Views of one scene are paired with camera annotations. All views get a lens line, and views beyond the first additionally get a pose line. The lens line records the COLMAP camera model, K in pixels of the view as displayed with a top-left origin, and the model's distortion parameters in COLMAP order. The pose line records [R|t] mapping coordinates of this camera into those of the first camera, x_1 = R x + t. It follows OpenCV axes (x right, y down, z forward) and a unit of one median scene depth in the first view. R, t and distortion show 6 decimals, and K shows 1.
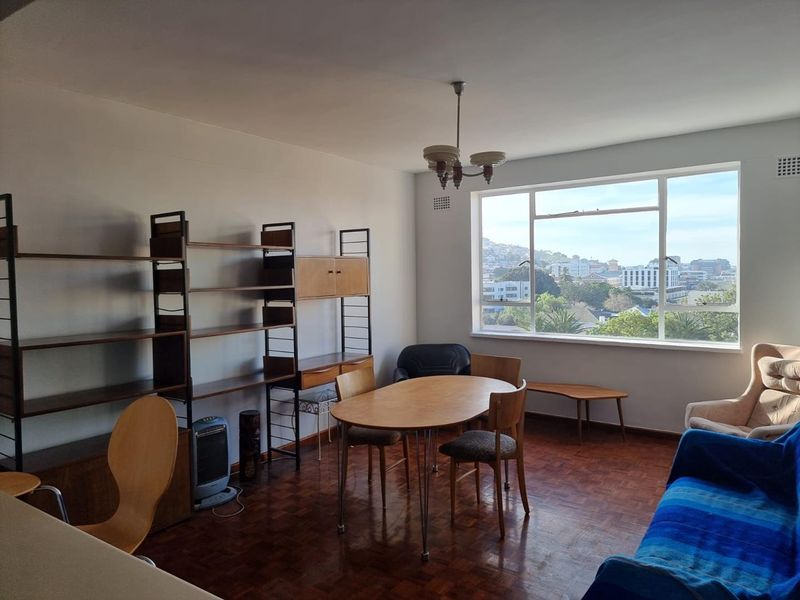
lens RADIAL K [[562.3, 0, 397.1], [0, 562.3, 299.3], [0, 0, 1]] dist [0.094632, -0.090028]
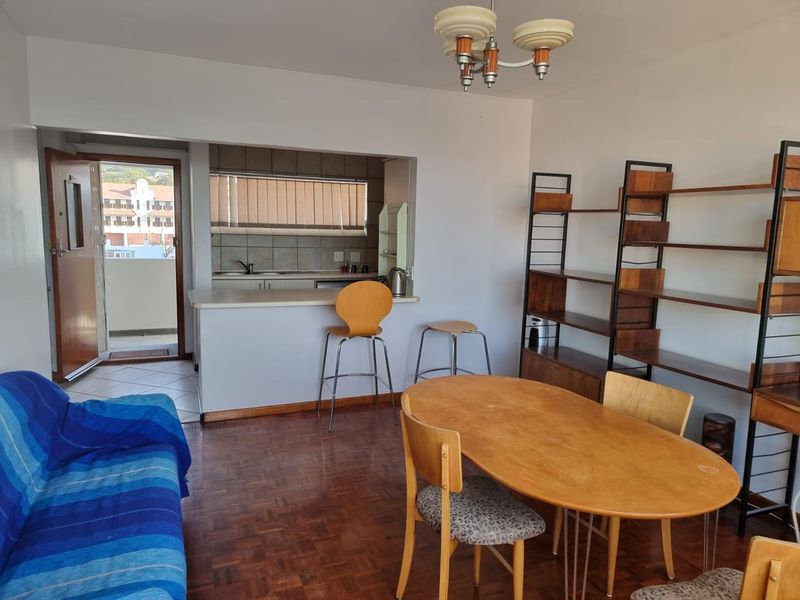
lens RADIAL K [[562.3, 0, 397.1], [0, 562.3, 299.3], [0, 0, 1]] dist [0.094632, -0.090028]
pose [[-0.532100, 0.113531, -0.839035, 0.530442], [-0.056300, 0.984032, 0.168855, -0.050894], [0.844808, 0.137086, -0.517211, 0.944173]]
